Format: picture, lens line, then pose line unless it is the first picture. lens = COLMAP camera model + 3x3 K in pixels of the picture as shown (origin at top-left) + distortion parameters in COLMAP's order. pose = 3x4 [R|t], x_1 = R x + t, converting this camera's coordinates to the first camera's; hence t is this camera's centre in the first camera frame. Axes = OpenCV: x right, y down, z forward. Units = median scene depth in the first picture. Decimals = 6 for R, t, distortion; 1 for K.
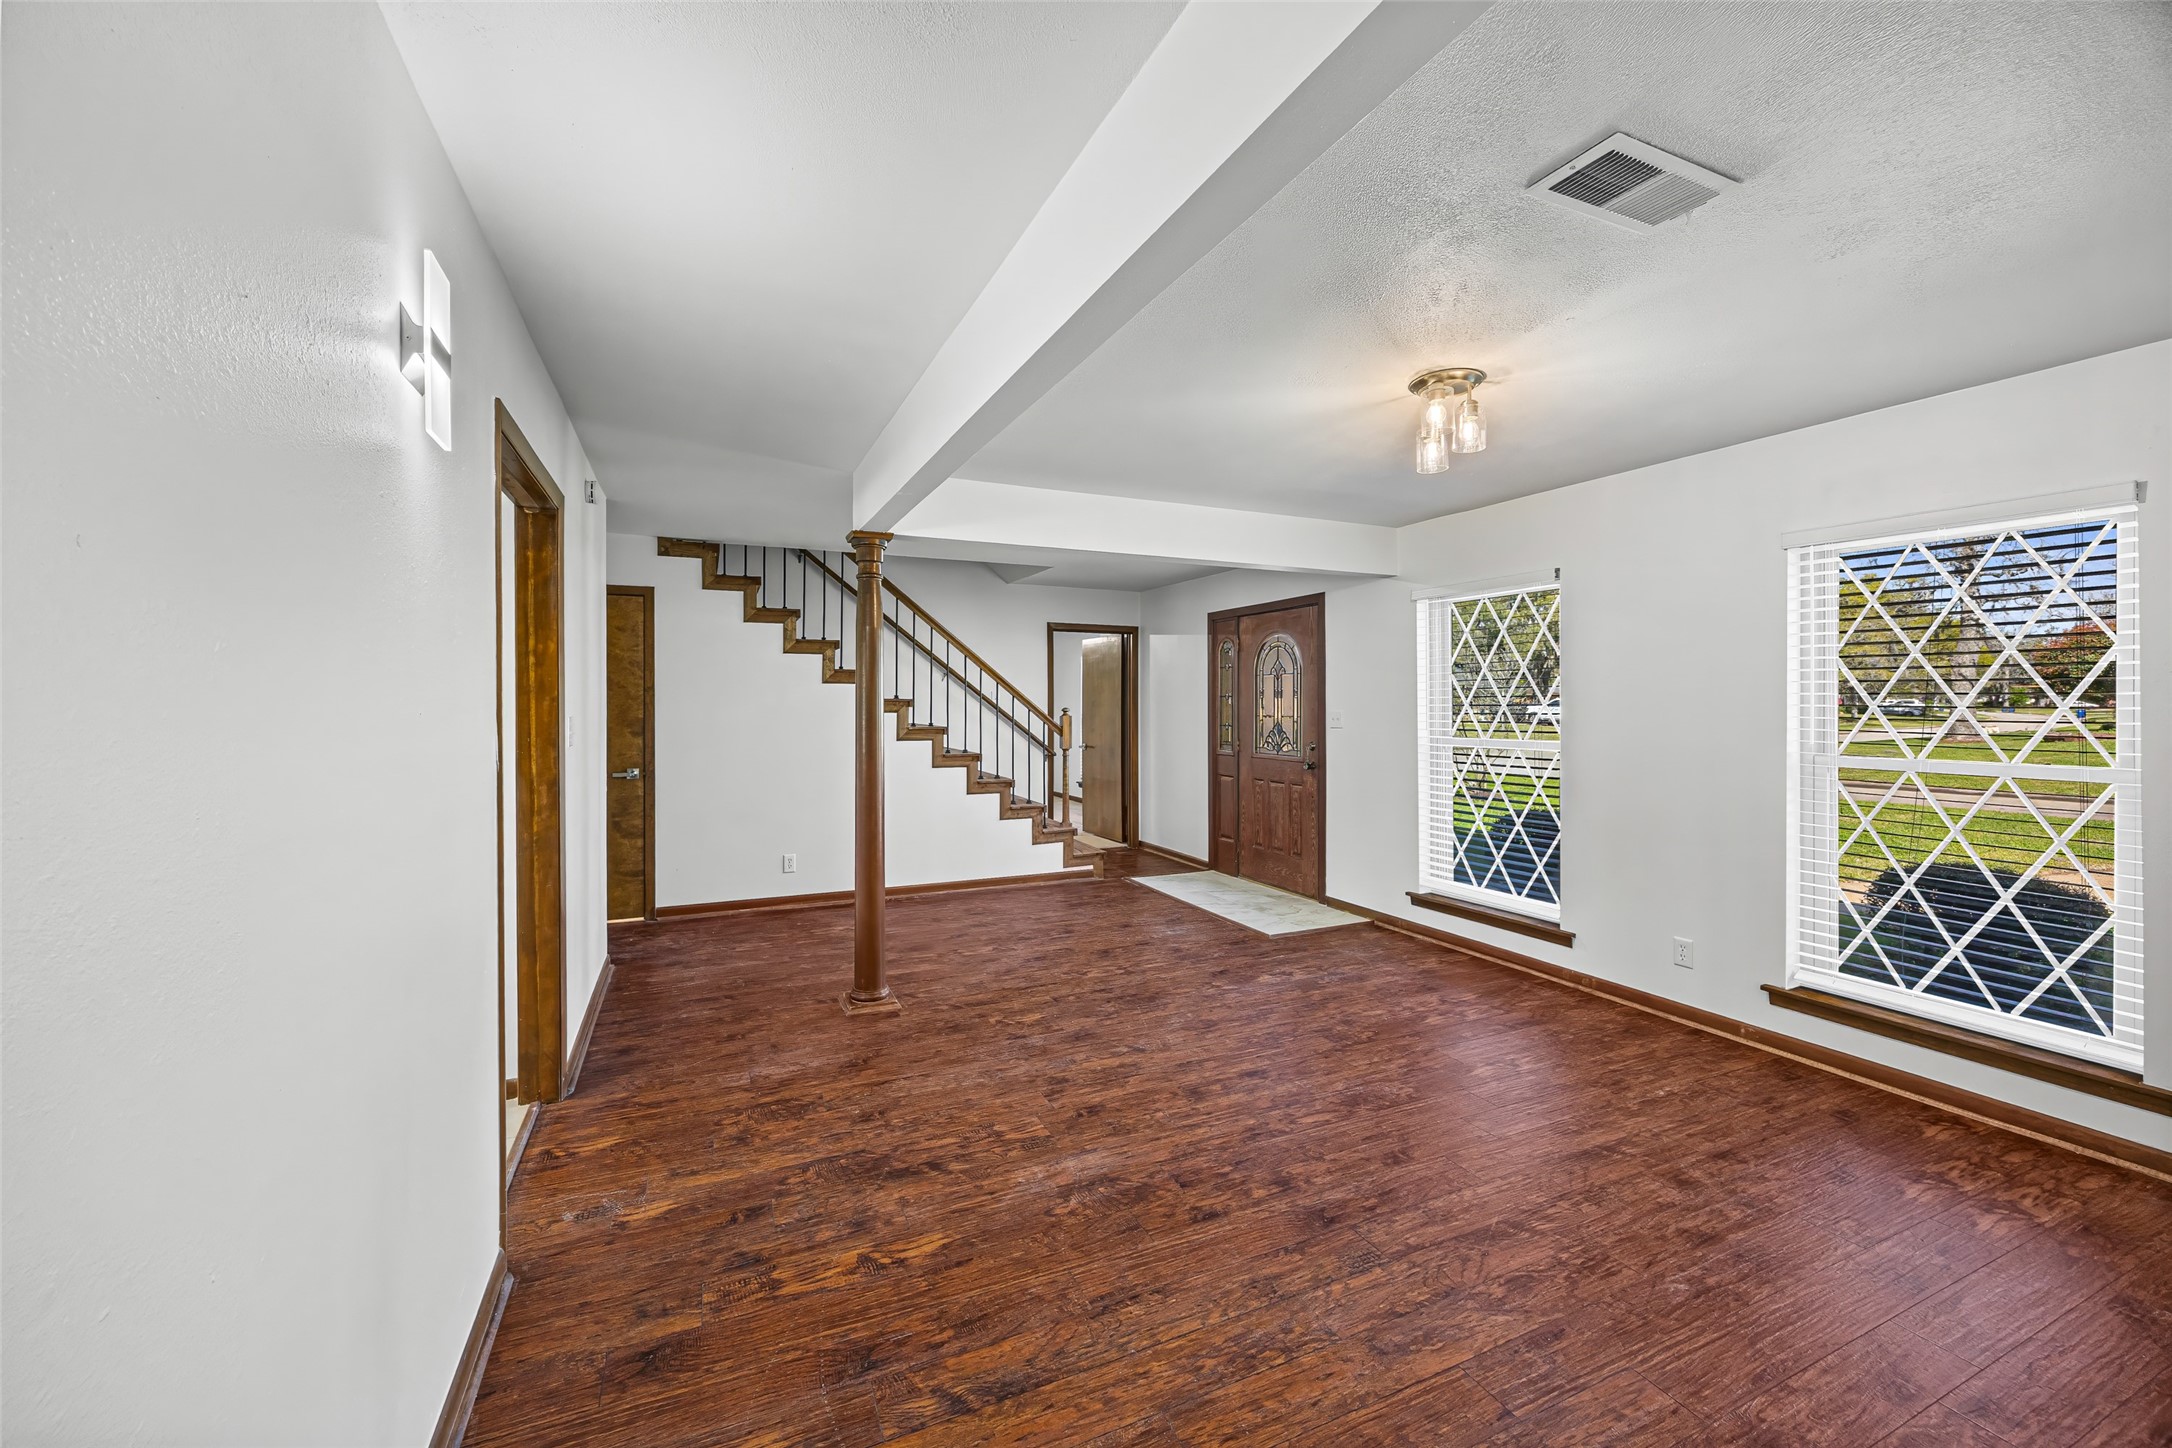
lens RADIAL K [[835.7, 0, 1080.8], [0, 835.7, 719.0], [0, 0, 1]] dist [0.000890, -0.000024]
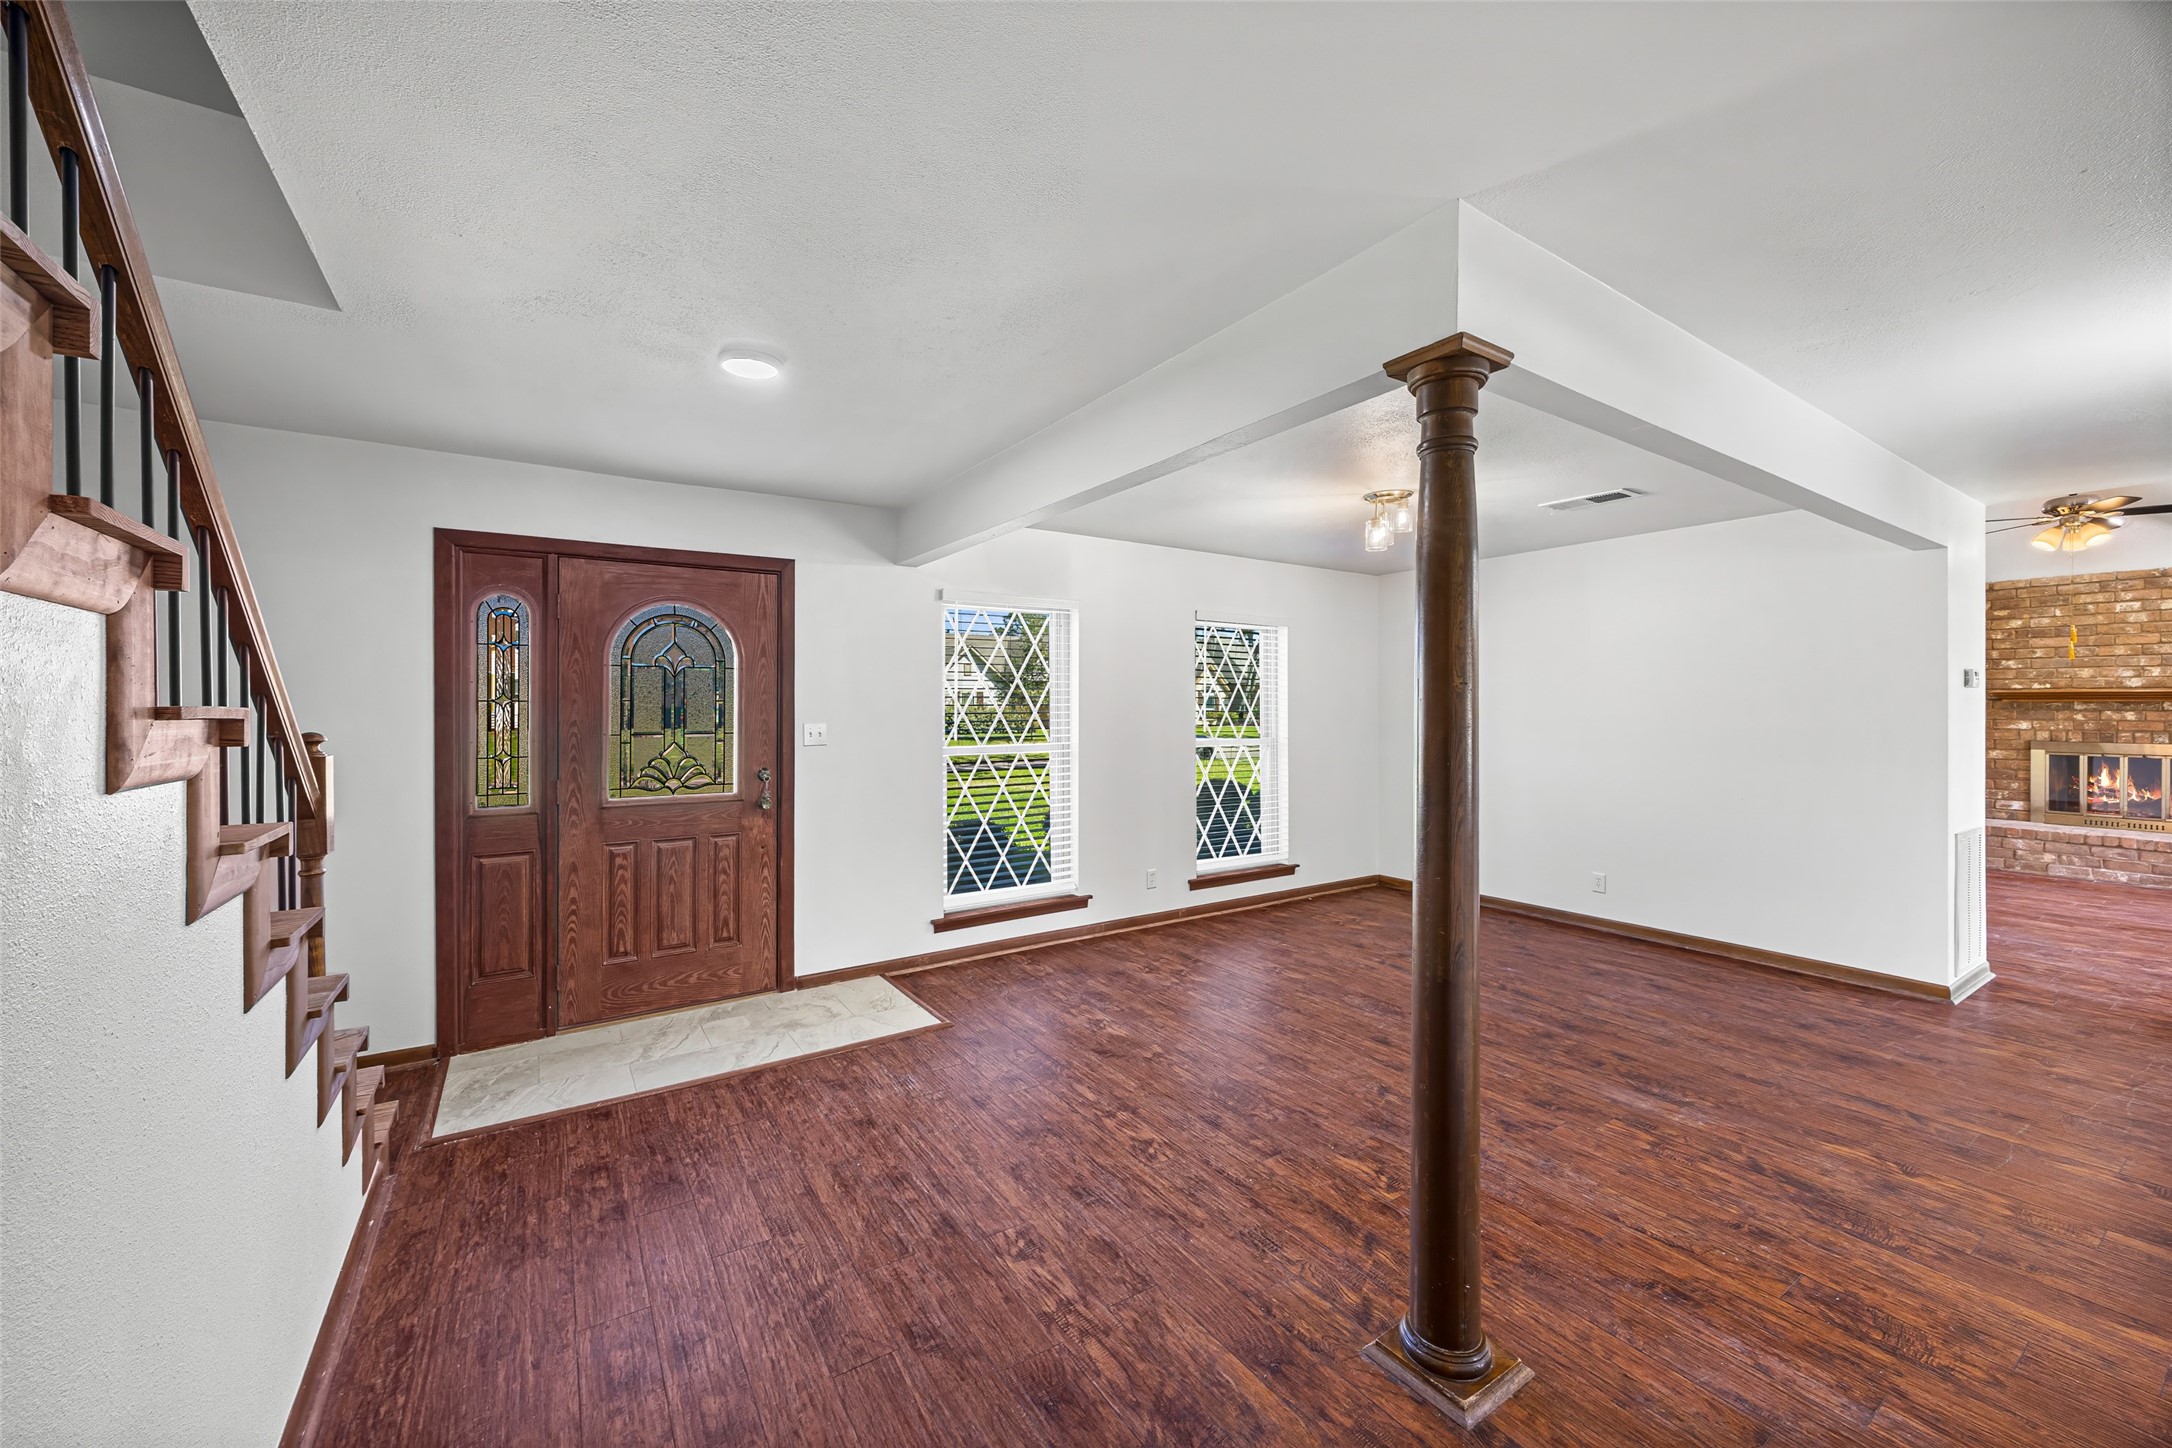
lens RADIAL K [[835.7, 0, 1080.8], [0, 835.7, 719.0], [0, 0, 1]] dist [0.000890, -0.000024]
pose [[-0.156304, -0.013688, 0.987614, -0.731952], [0.020099, 0.999653, 0.017036, -0.032031], [-0.987505, 0.022513, -0.155974, 1.372894]]
